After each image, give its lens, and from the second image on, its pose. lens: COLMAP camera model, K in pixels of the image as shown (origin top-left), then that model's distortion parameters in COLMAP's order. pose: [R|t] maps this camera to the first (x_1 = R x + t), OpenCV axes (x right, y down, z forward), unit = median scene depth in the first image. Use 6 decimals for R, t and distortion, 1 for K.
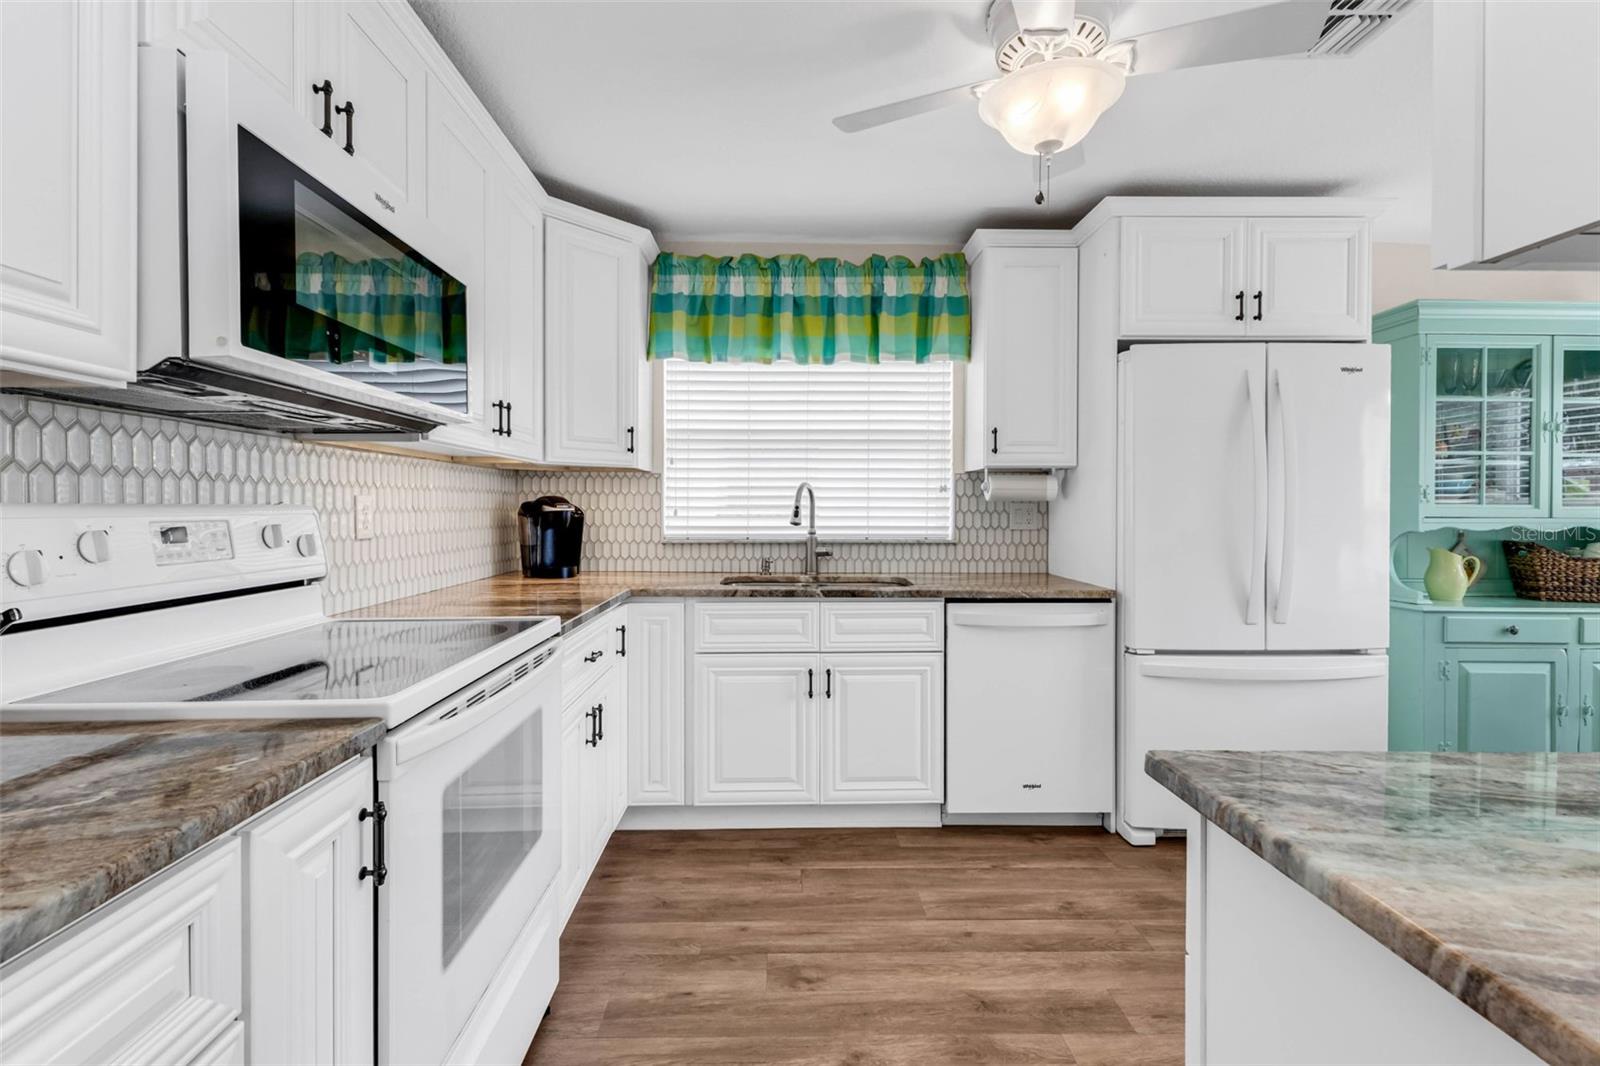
lens RADIAL K [[708.6, 0, 776.8], [0, 708.6, 520.9], [0, 0, 1]] dist [0.014238, -0.004939]
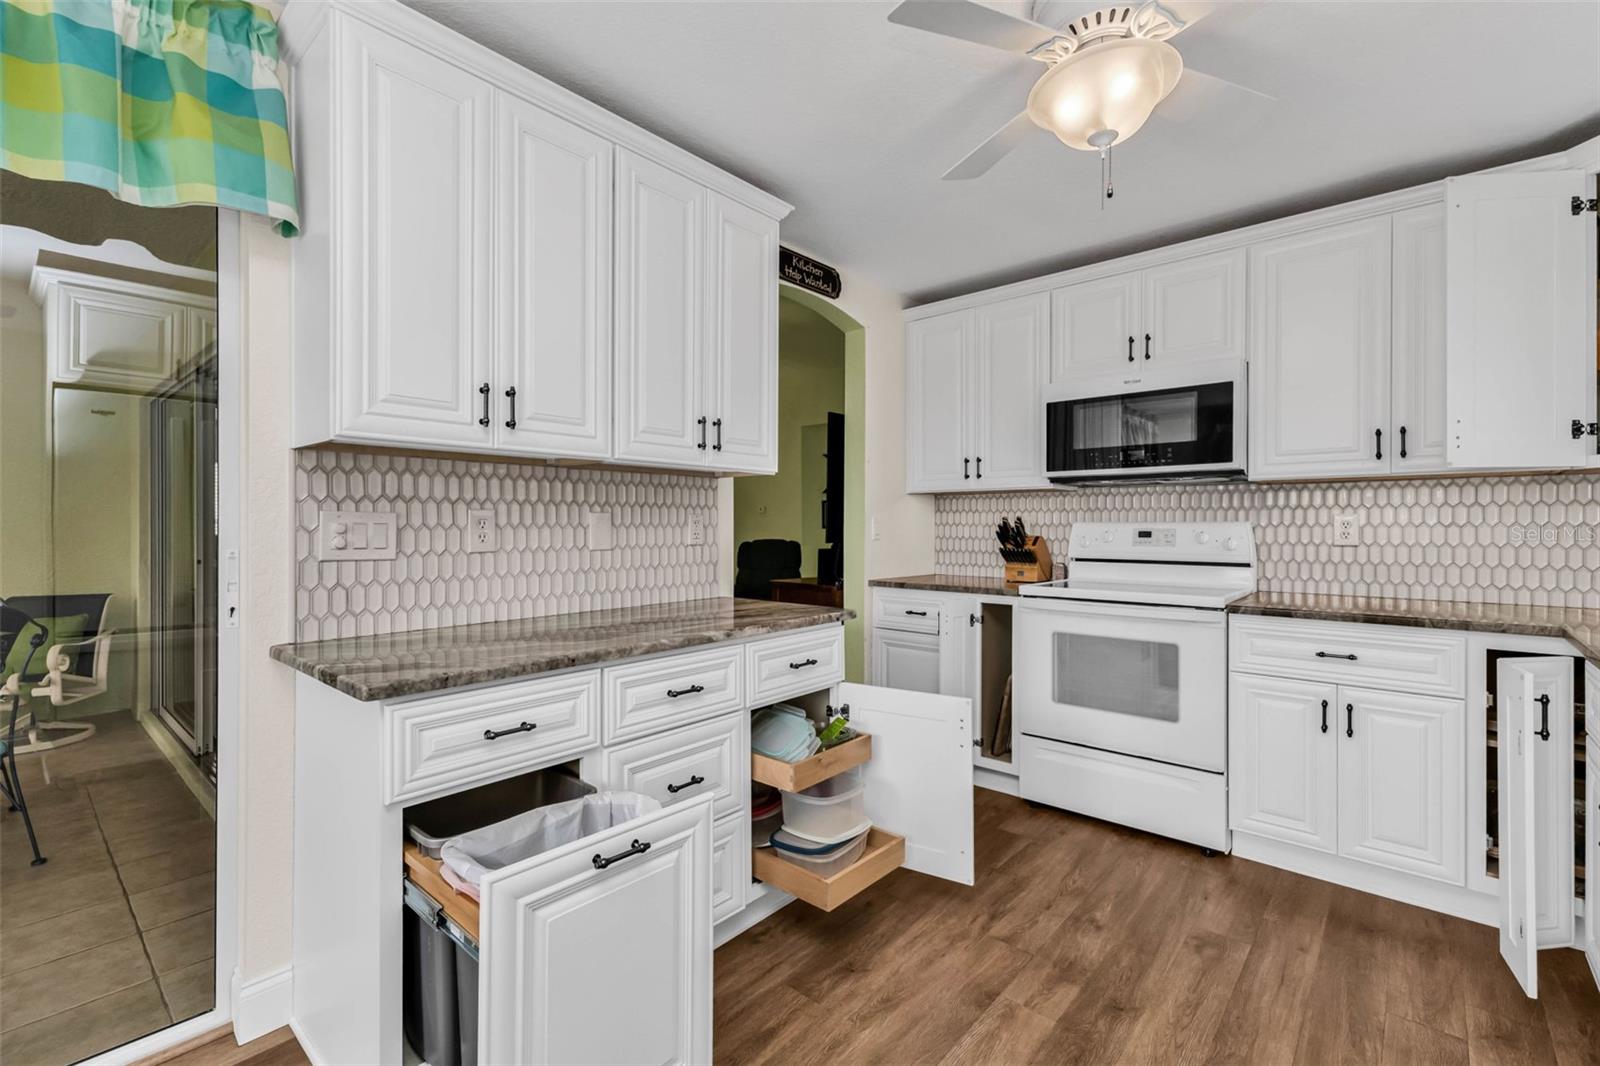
lens RADIAL K [[708.6, 0, 791.7], [0, 708.6, 531.7], [0, 0, 1]] dist [0.014238, -0.004939]
pose [[-0.679958, 0.002764, -0.733246, 0.764820], [-0.016762, 0.999673, 0.019311, -0.006234], [0.733060, 0.025422, -0.679689, 0.755618]]
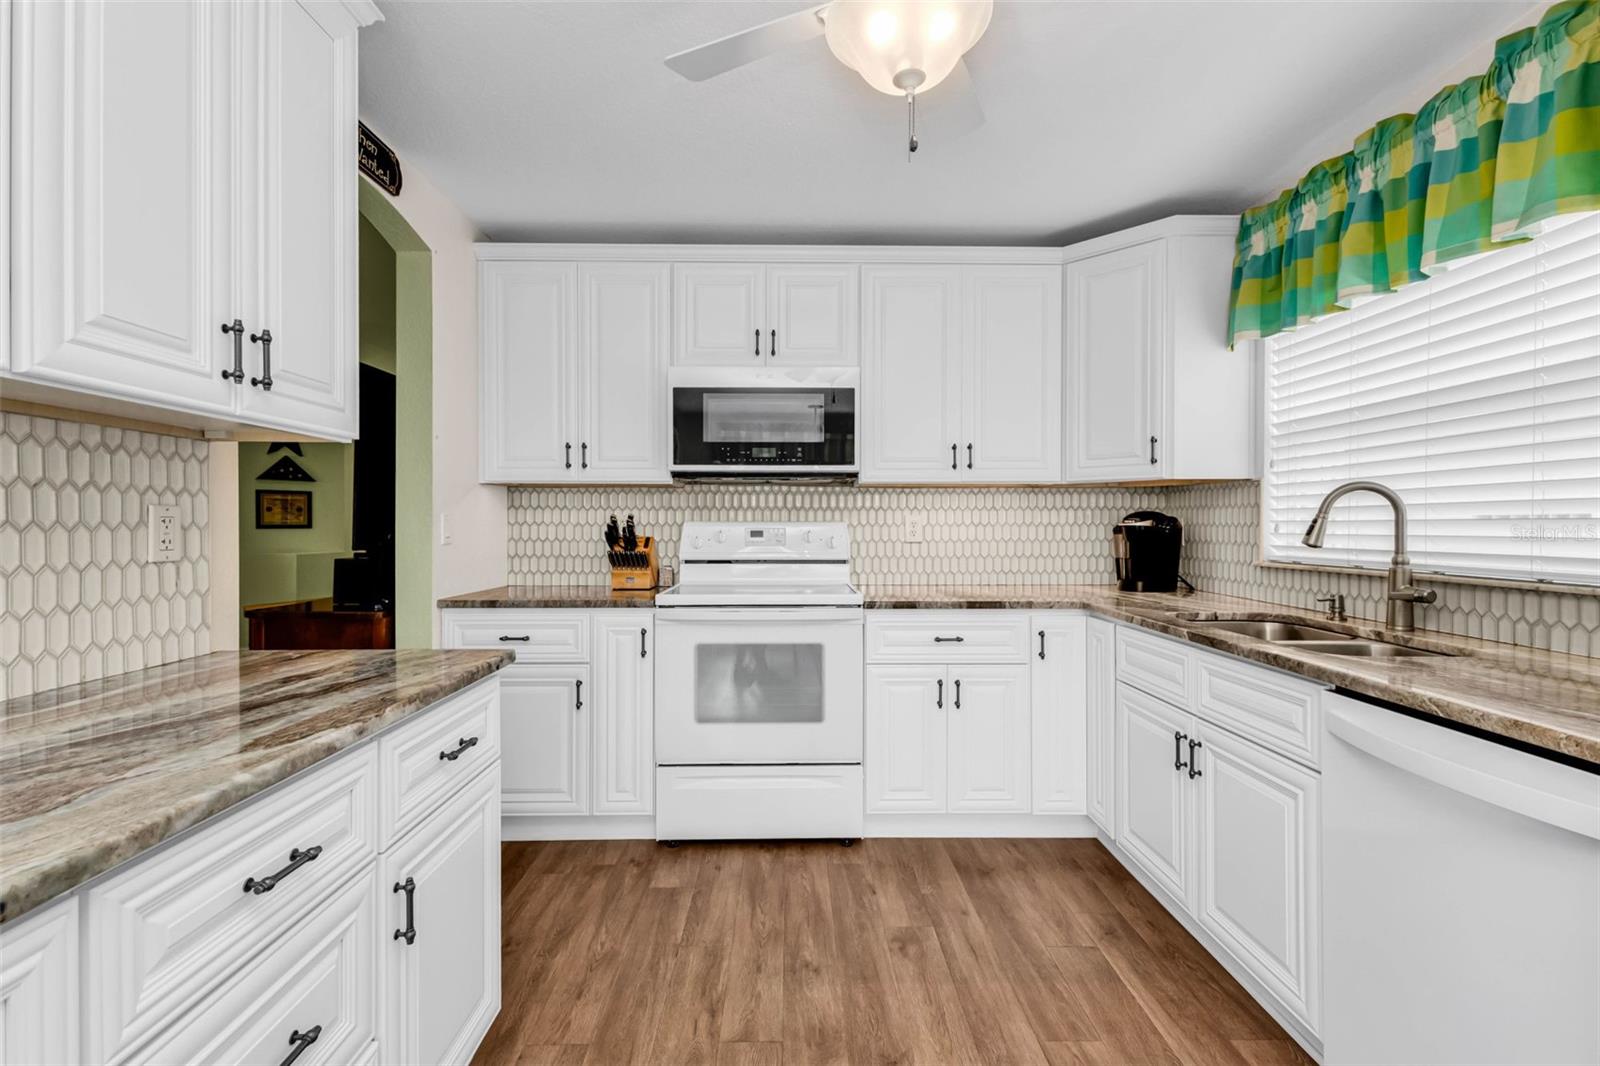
lens RADIAL K [[708.6, 0, 805.3], [0, 708.6, 532.1], [0, 0, 1]] dist [0.014238, -0.004939]
pose [[0.002137, 0.008862, -0.999958, 0.678070], [-0.020389, 0.999753, 0.008817, -0.003966], [0.999790, 0.020369, 0.002318, 0.494625]]
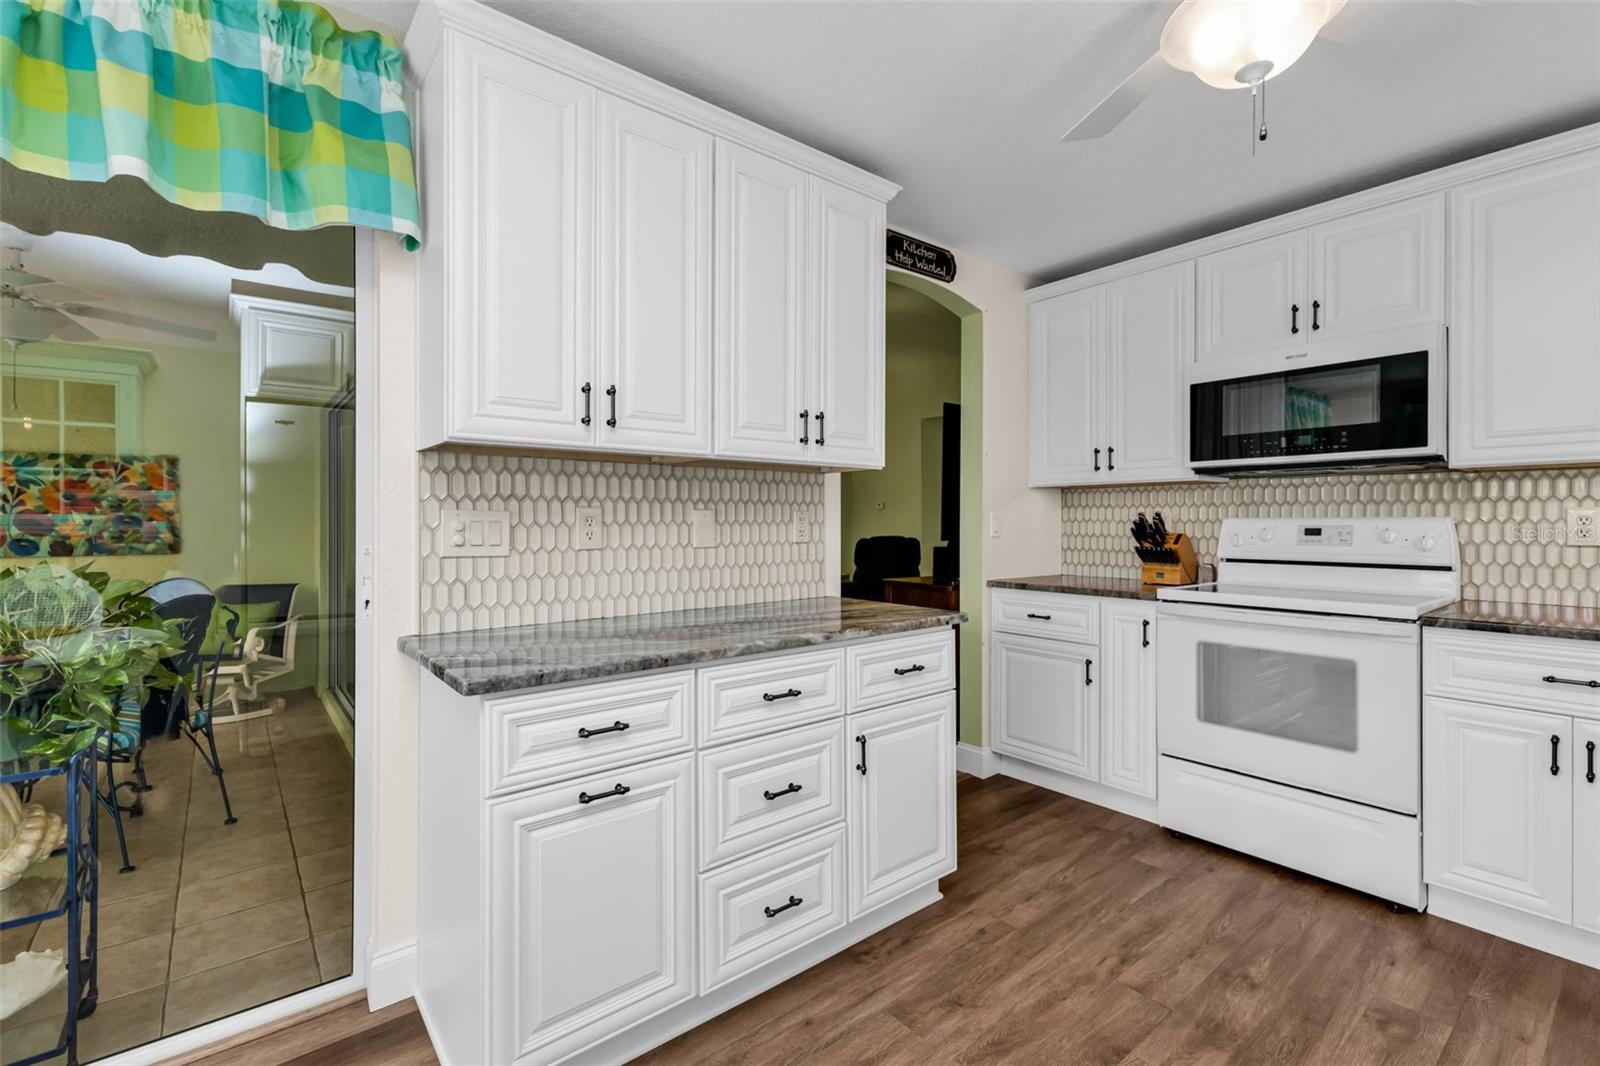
lens RADIAL K [[708.6, 0, 798.4], [0, 708.6, 526.9], [0, 0, 1]] dist [0.014238, -0.004939]
pose [[-0.792194, 0.002364, -0.610264, 0.725706], [-0.012907, 0.999704, 0.020628, -0.007427], [0.610132, 0.024219, -0.791929, 0.747119]]
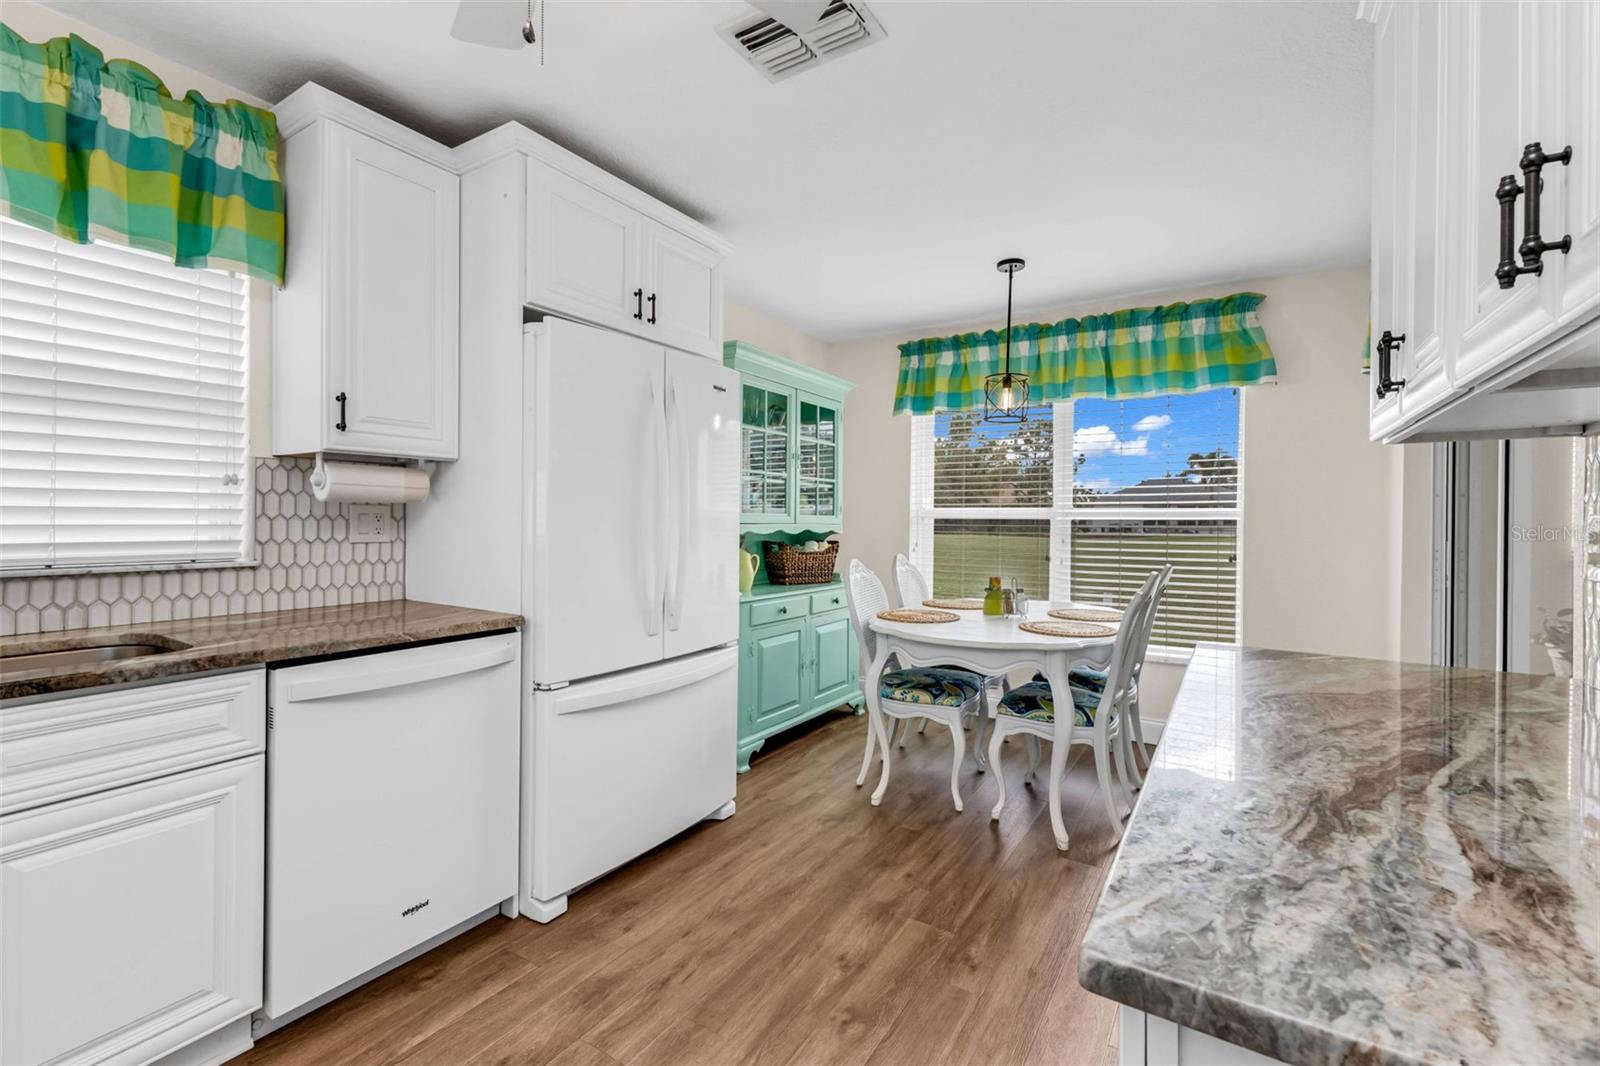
lens RADIAL K [[708.6, 0, 828.2], [0, 708.6, 519.0], [0, 0, 1]] dist [0.014238, -0.004939]
pose [[0.527707, 0.001176, 0.849426, -0.021280], [0.006061, 0.999968, -0.005150, -0.004987], [-0.849405, 0.007866, 0.527683, 0.236925]]
